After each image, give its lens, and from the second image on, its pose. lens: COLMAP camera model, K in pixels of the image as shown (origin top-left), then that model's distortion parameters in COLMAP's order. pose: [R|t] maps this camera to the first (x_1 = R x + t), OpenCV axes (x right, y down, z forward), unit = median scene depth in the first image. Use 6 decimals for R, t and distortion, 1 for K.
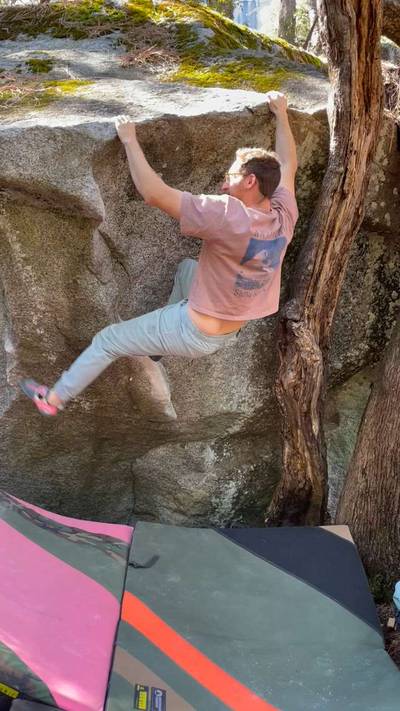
lens RADIAL K [[619.4, 0, 202.5], [0, 619.4, 356.1], [0, 0, 1]] dist [0.131523, -0.150722]
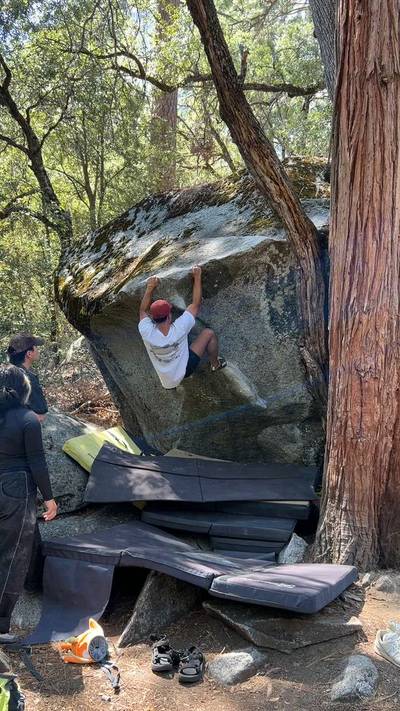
lens RADIAL K [[609.6, 0, 200.0], [0, 609.6, 355.5], [0, 0, 1]] dist [0.183424, -0.313326]
pose [[0.863814, -0.094478, -0.494874, 0.705194], [0.053178, 0.993871, -0.096920, 0.115869], [0.500997, 0.057405, 0.863543, -0.637159]]
